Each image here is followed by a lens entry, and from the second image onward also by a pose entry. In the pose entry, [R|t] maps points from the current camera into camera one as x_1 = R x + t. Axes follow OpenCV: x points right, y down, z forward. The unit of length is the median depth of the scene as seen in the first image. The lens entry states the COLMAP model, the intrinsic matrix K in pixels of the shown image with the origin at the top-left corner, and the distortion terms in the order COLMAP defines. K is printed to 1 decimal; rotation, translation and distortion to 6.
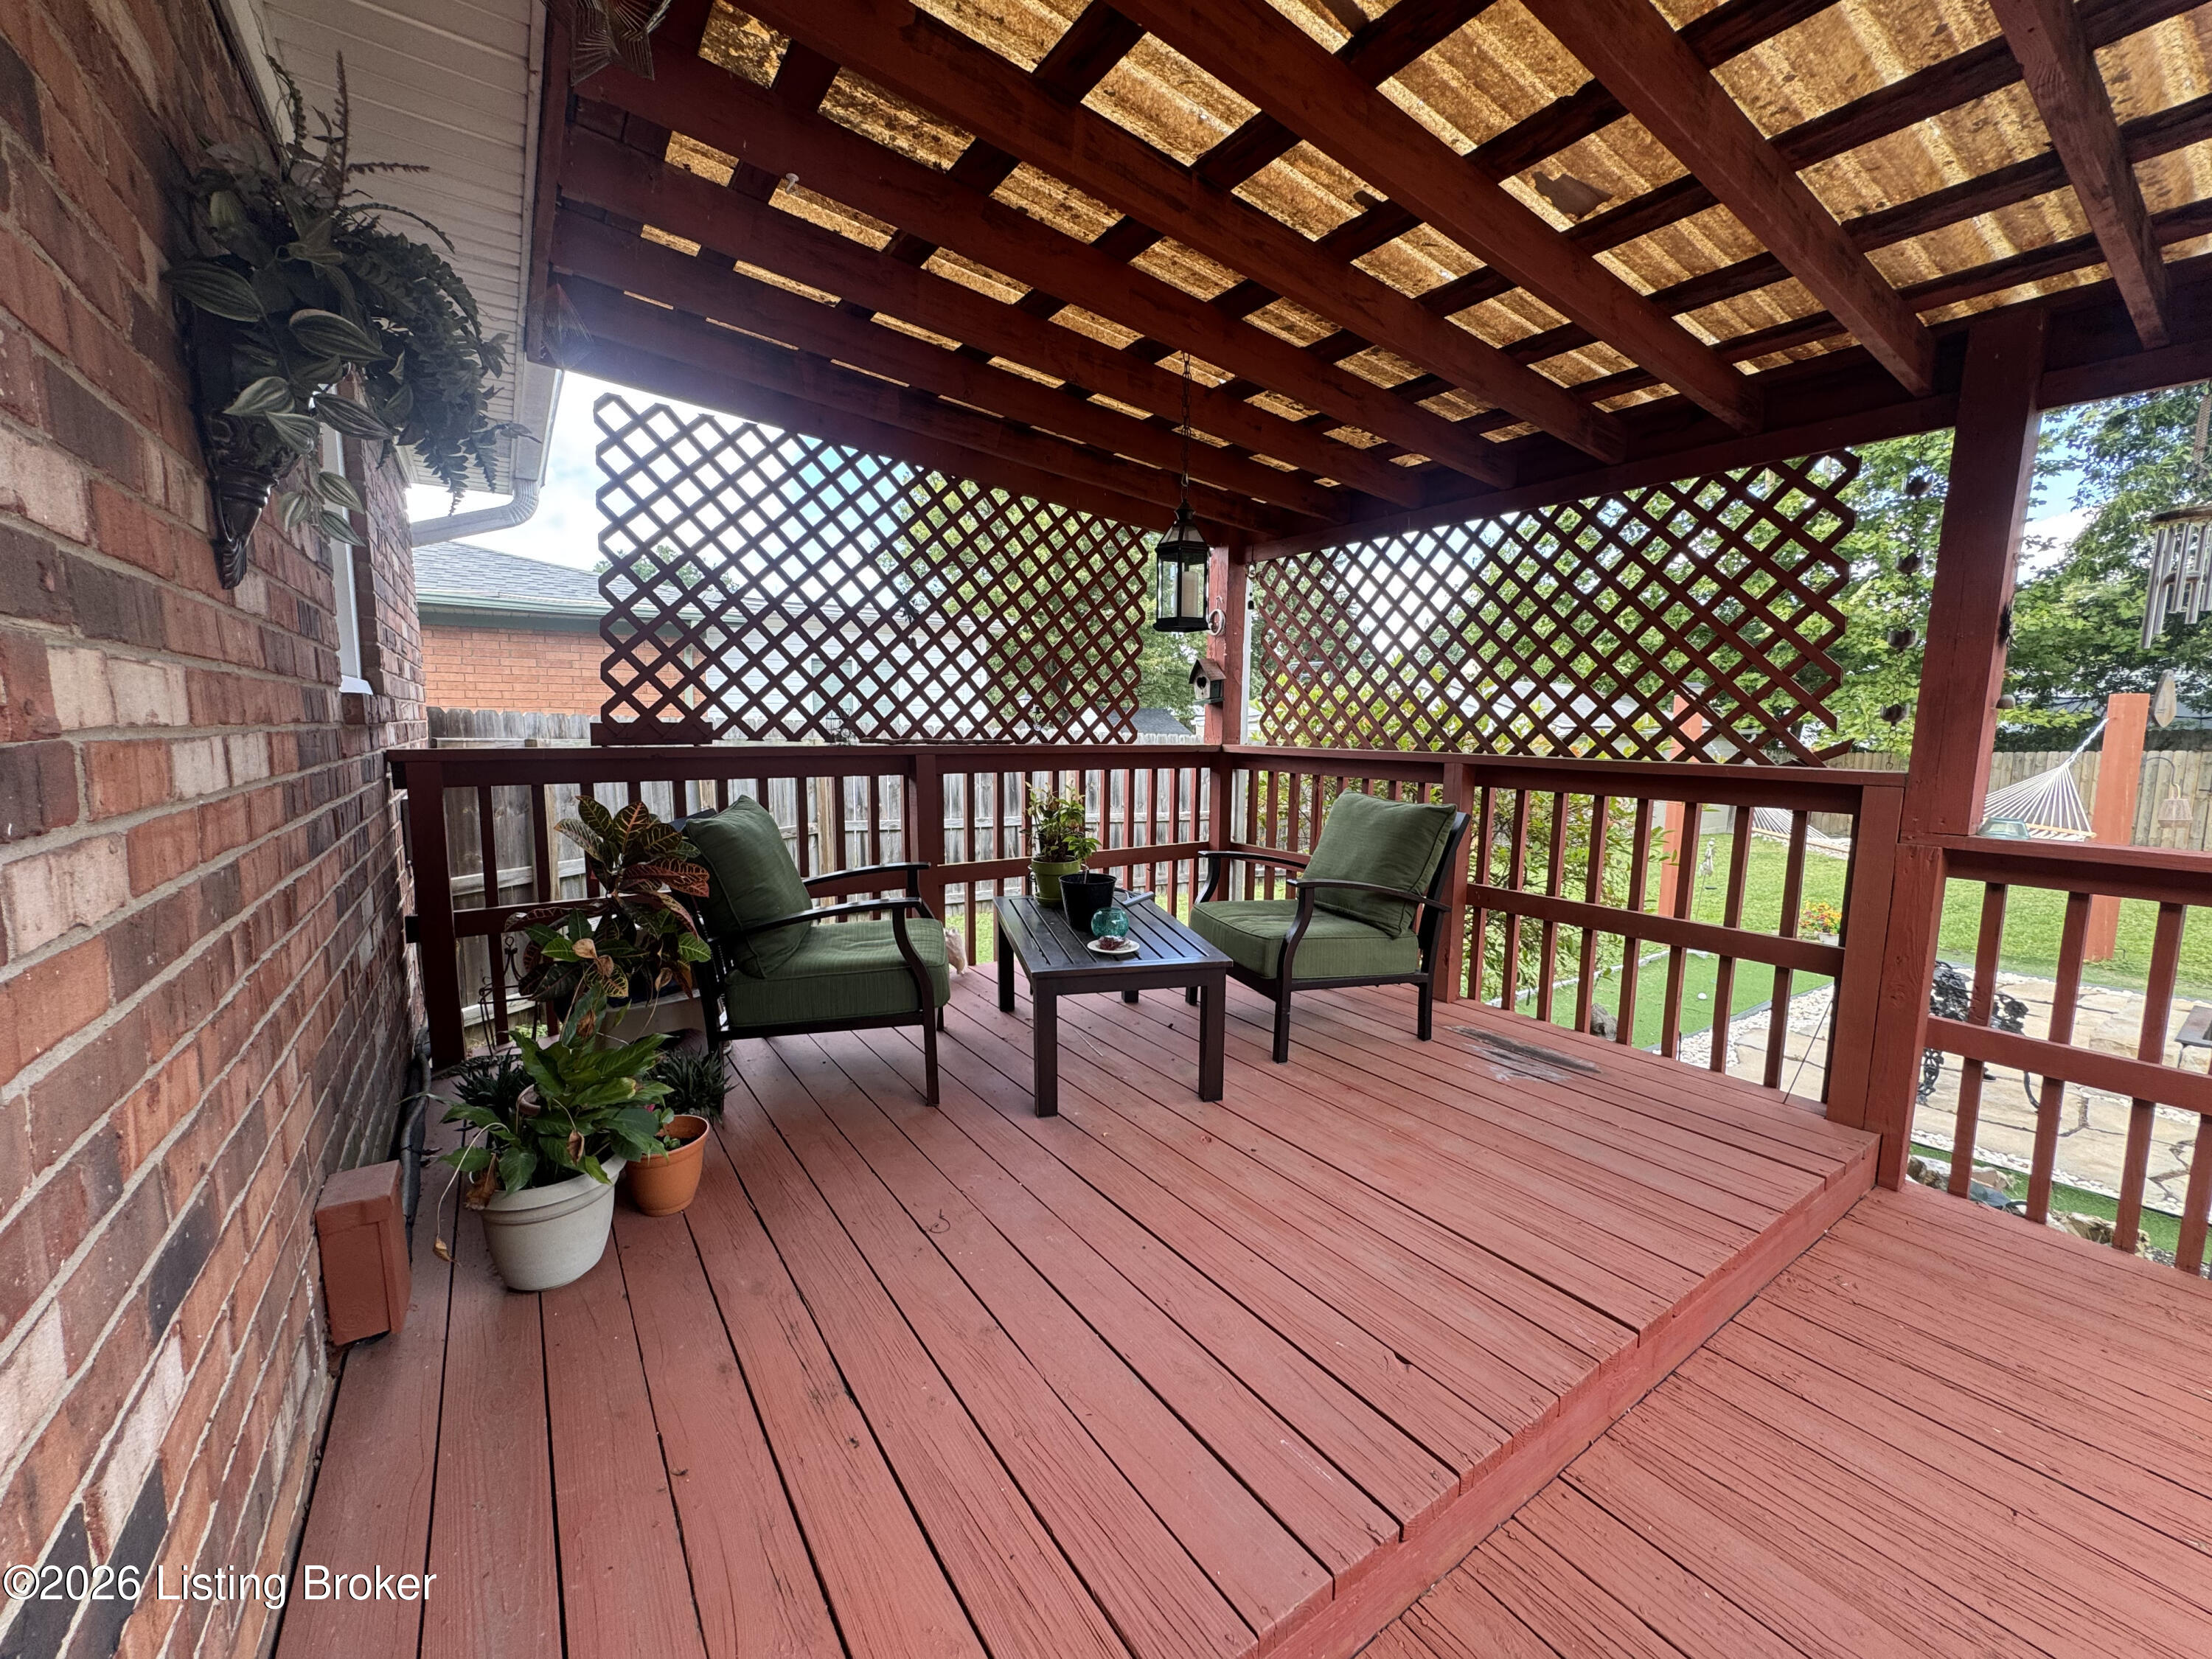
lens RADIAL K [[878.9, 0, 1109.9], [0, 878.9, 824.3], [0, 0, 1]] dist [-0.001195, 0.000172]
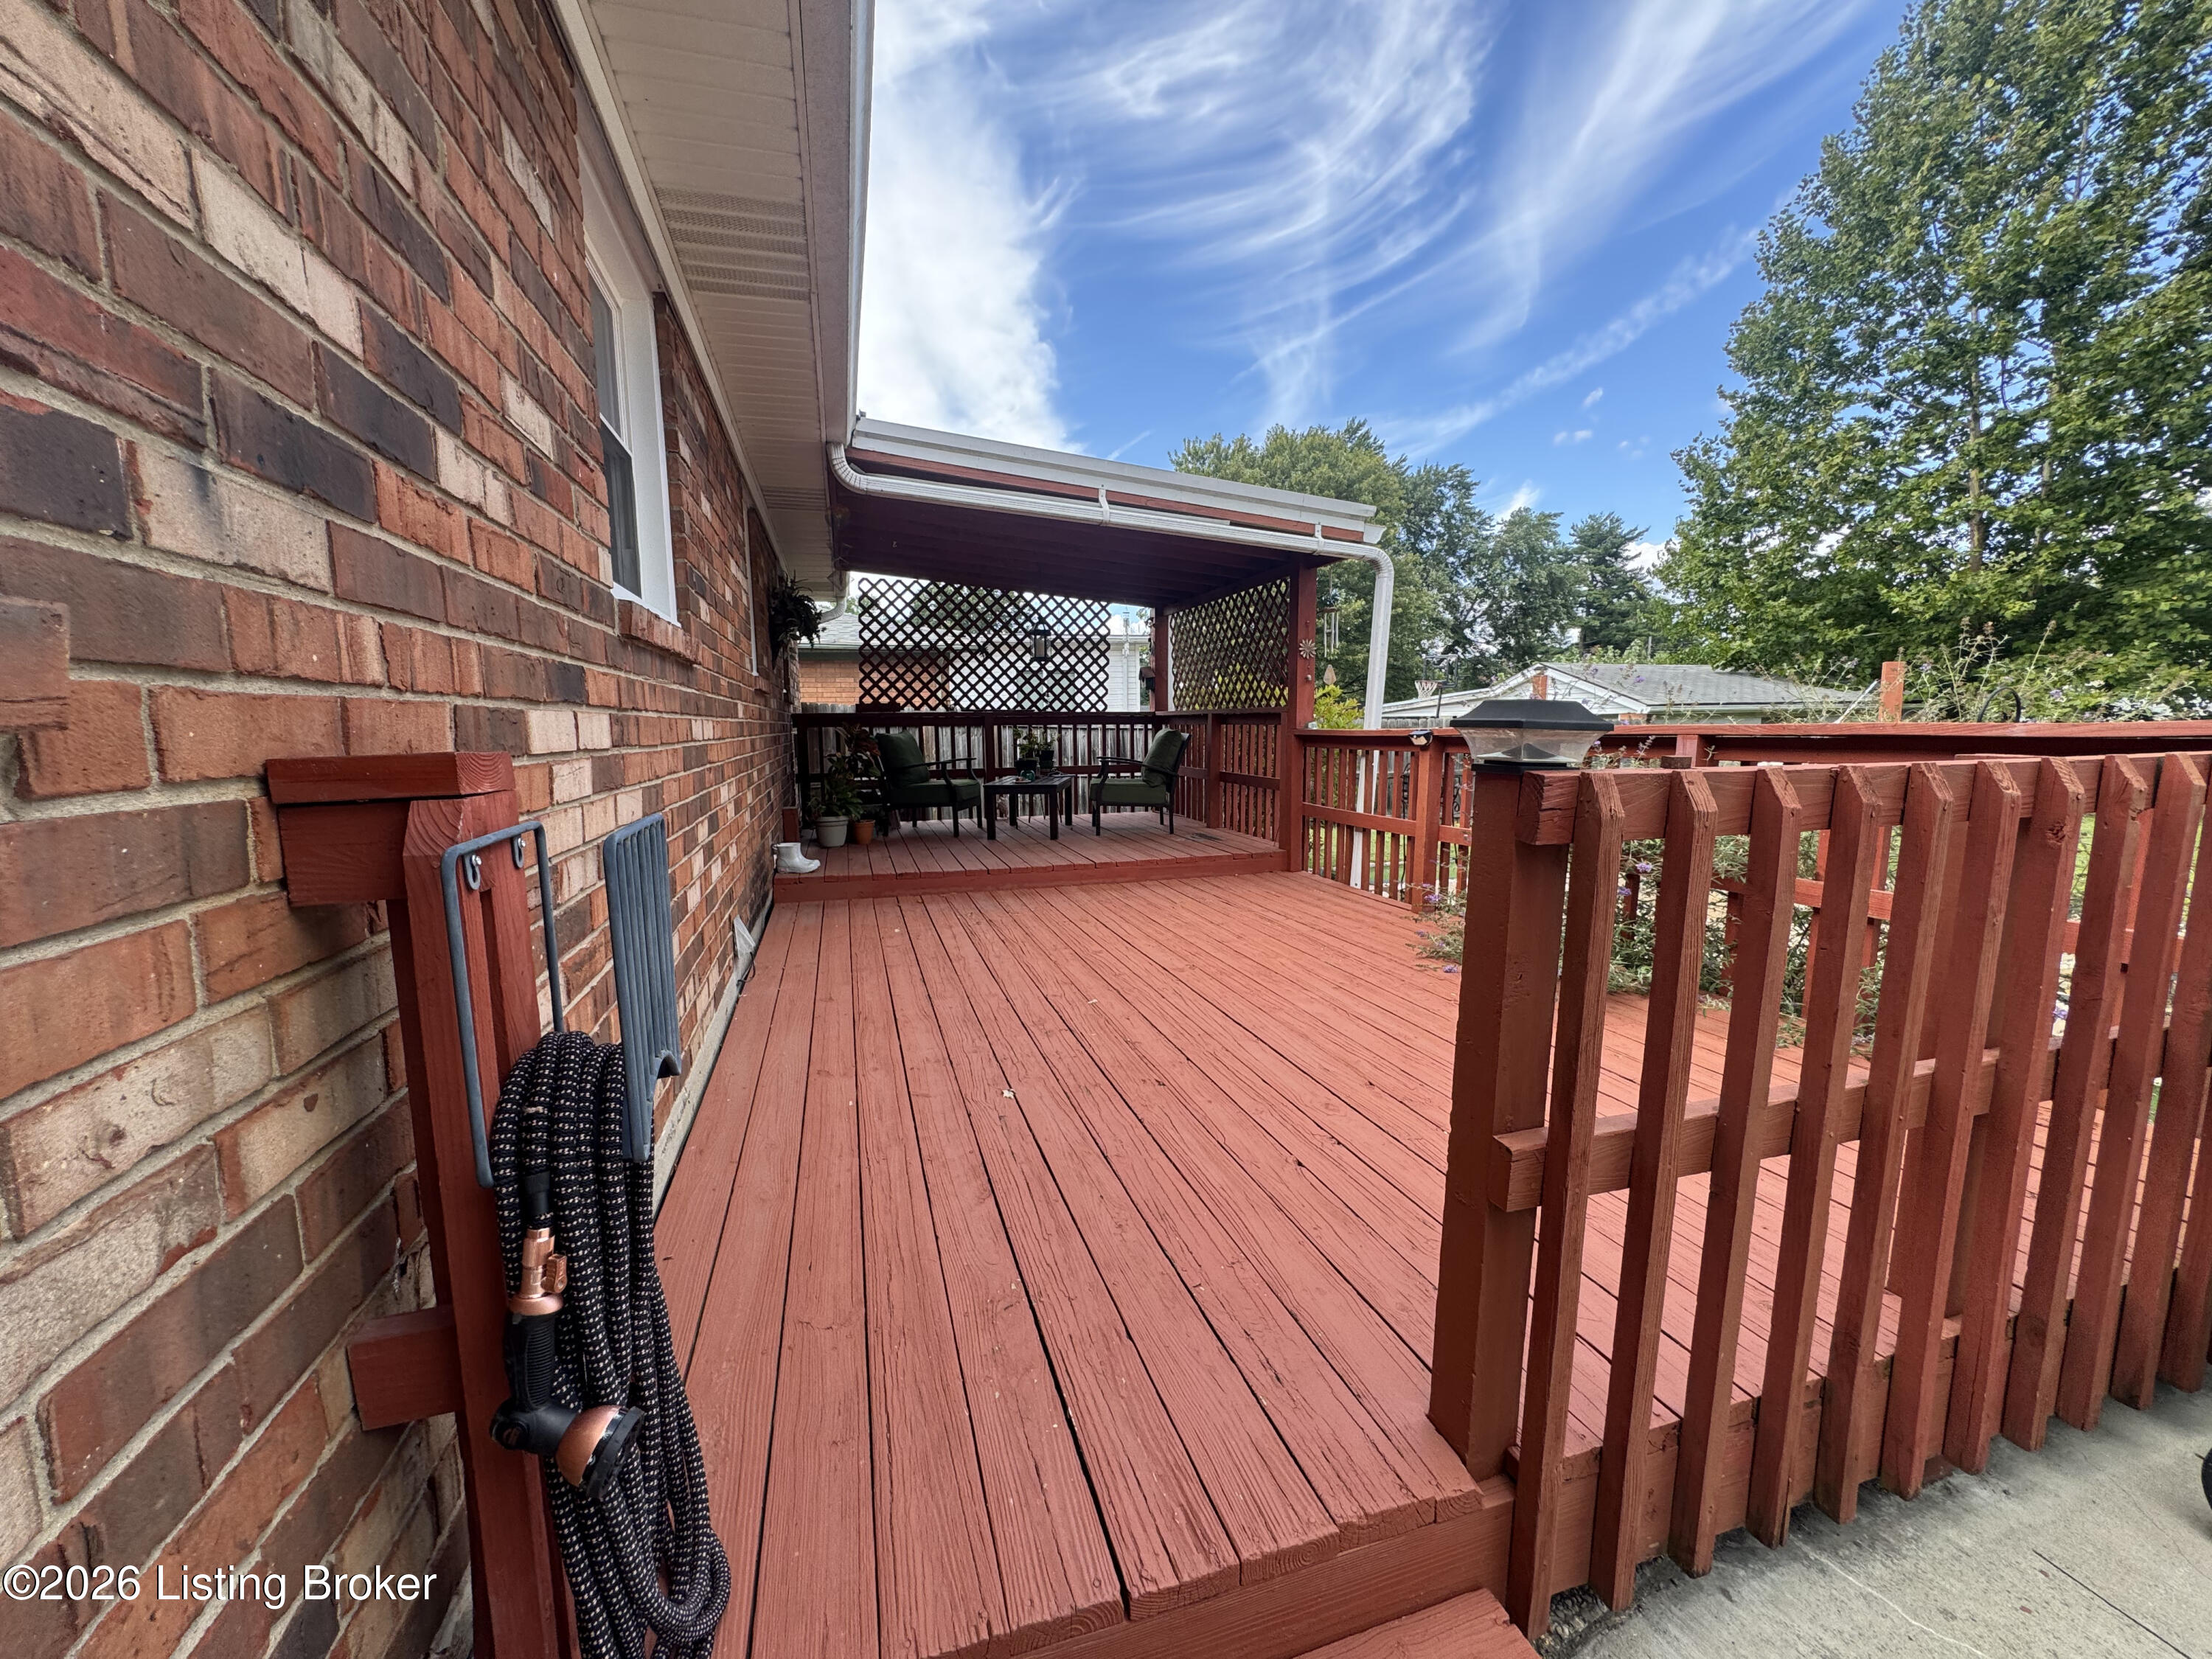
lens RADIAL K [[878.9, 0, 1109.9], [0, 878.9, 824.3], [0, 0, 1]] dist [-0.001195, 0.000172]
pose [[0.952261, 0.025440, -0.304222, 0.856322], [-0.020972, 0.999619, 0.017946, 0.165712], [0.304563, -0.010709, 0.952432, -1.158936]]
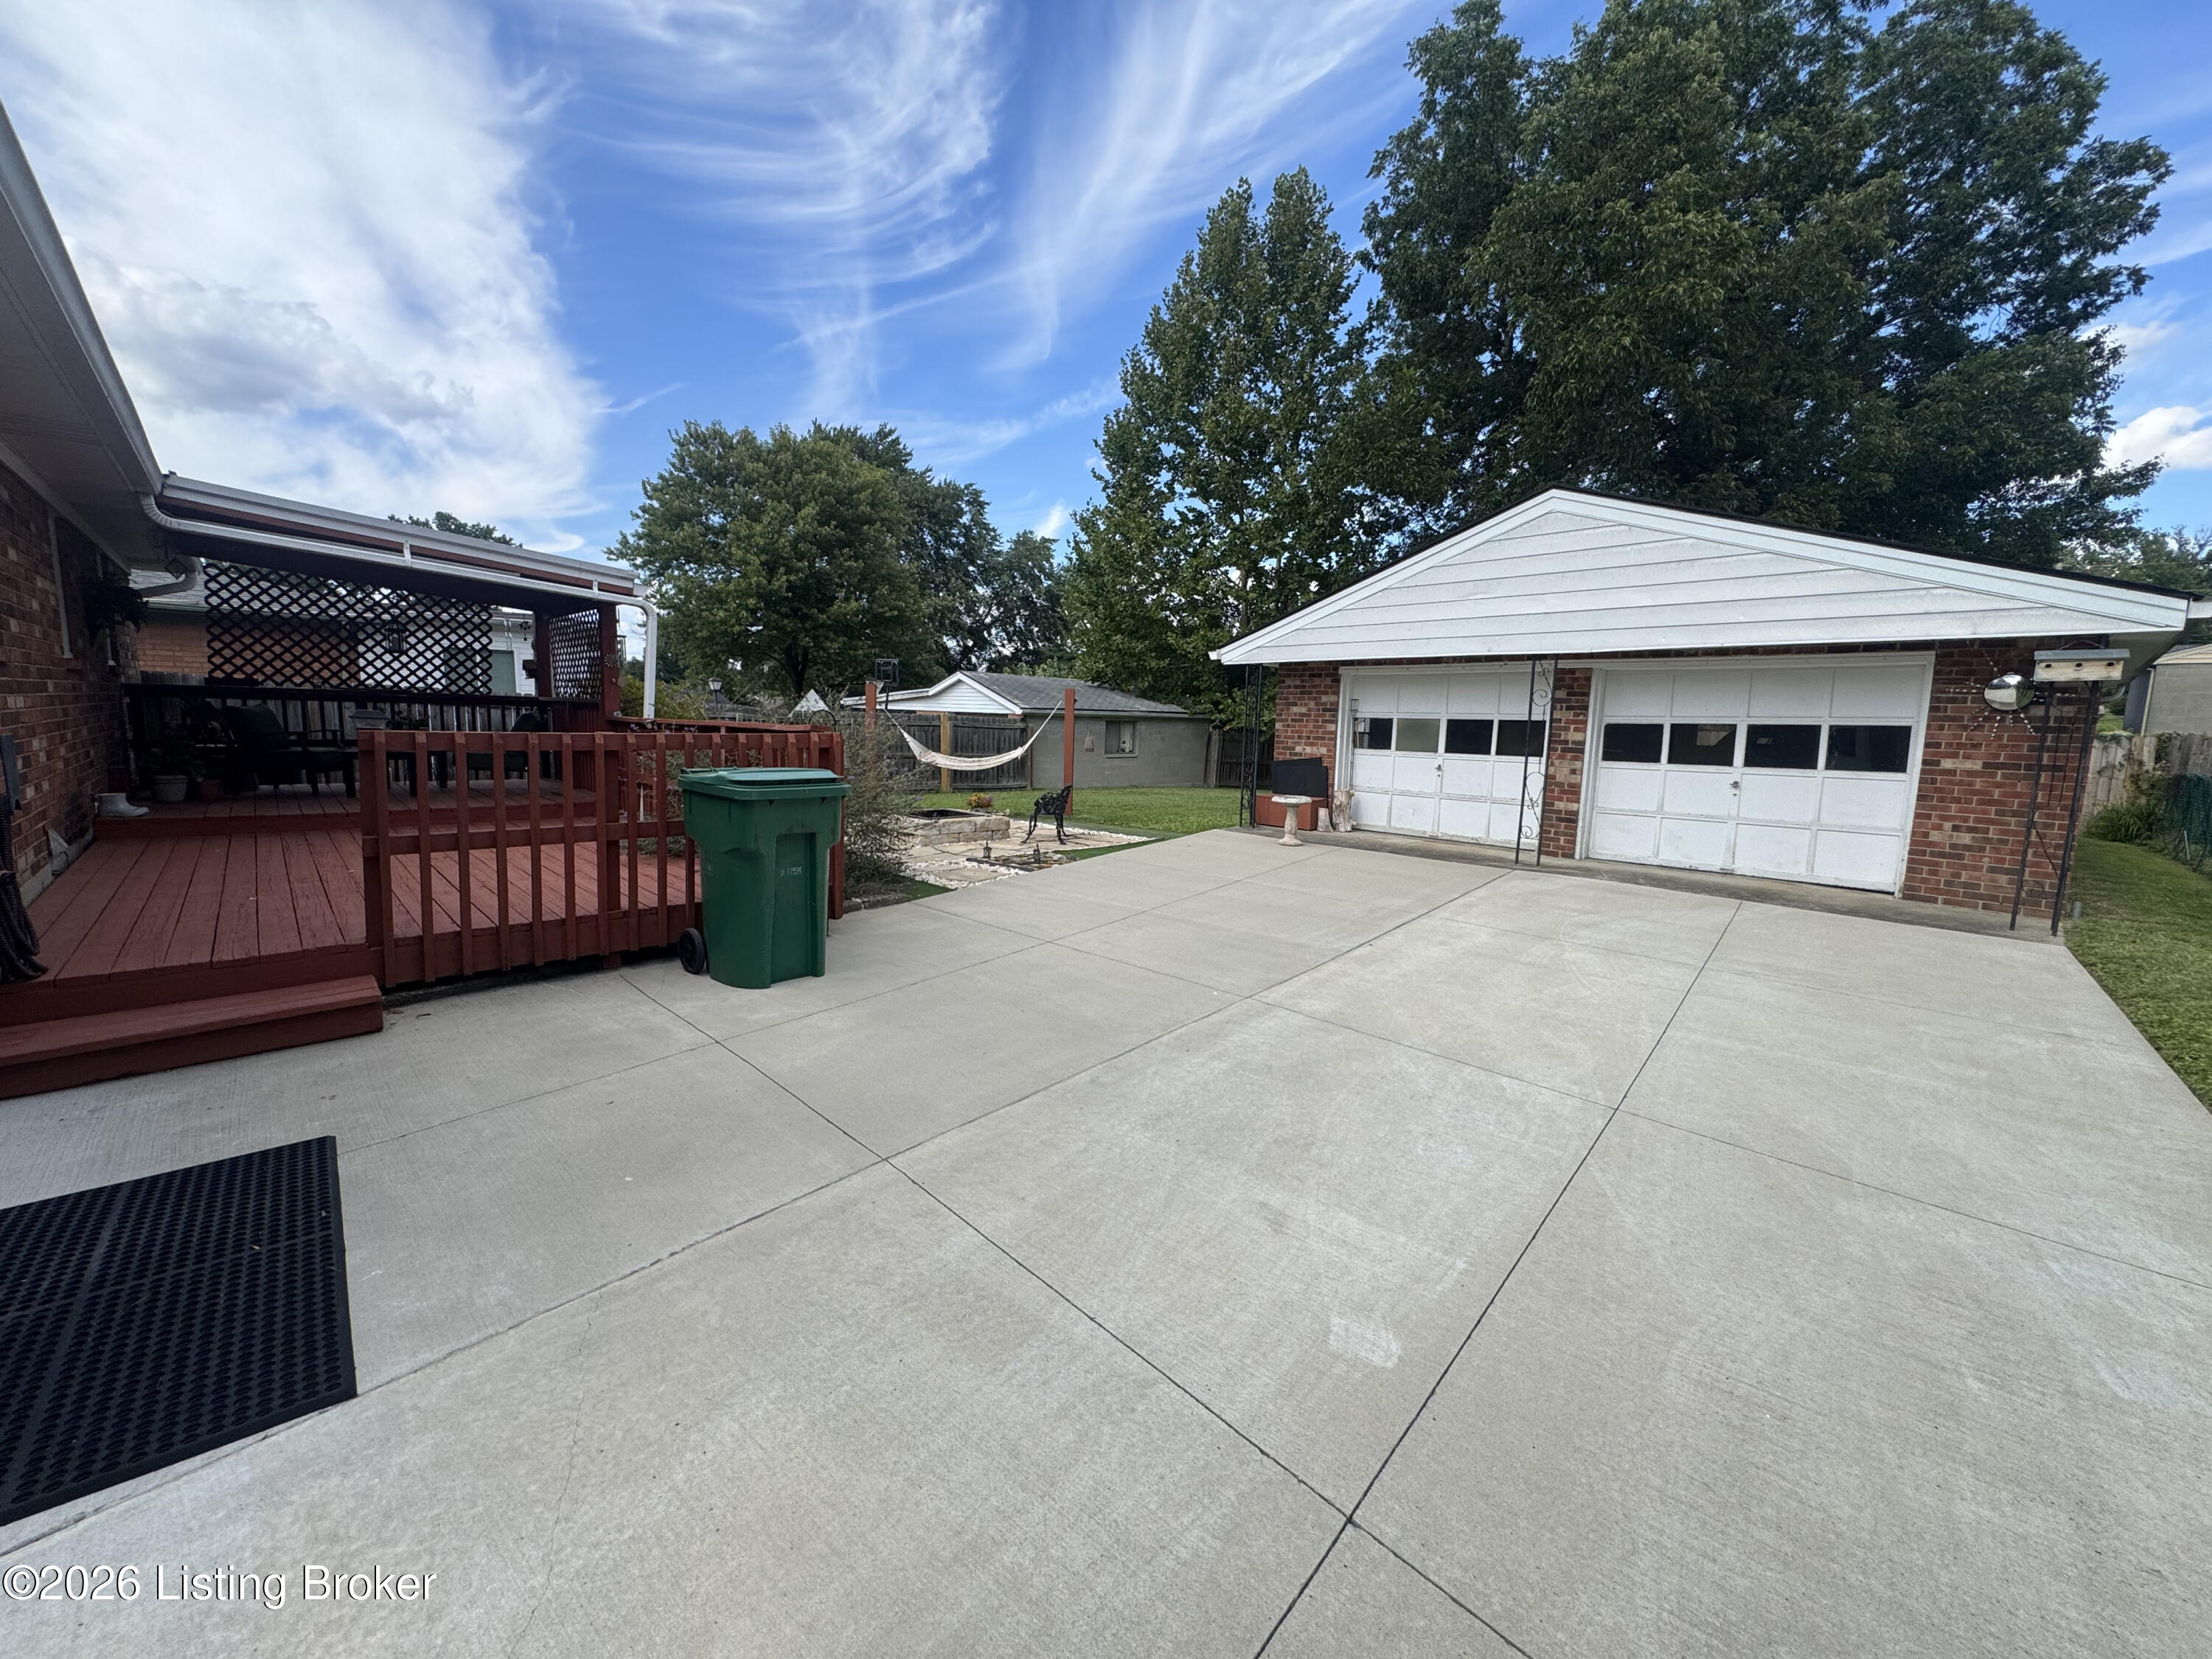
lens RADIAL K [[889.1, 0, 1105.3], [0, 889.1, 836.9], [0, 0, 1]] dist [0.007274, 0.000039]
pose [[0.987943, 0.006321, 0.154687, 1.729853], [-0.011626, 0.999374, 0.033413, 0.253936], [-0.154379, -0.034809, 0.987398, -2.188210]]
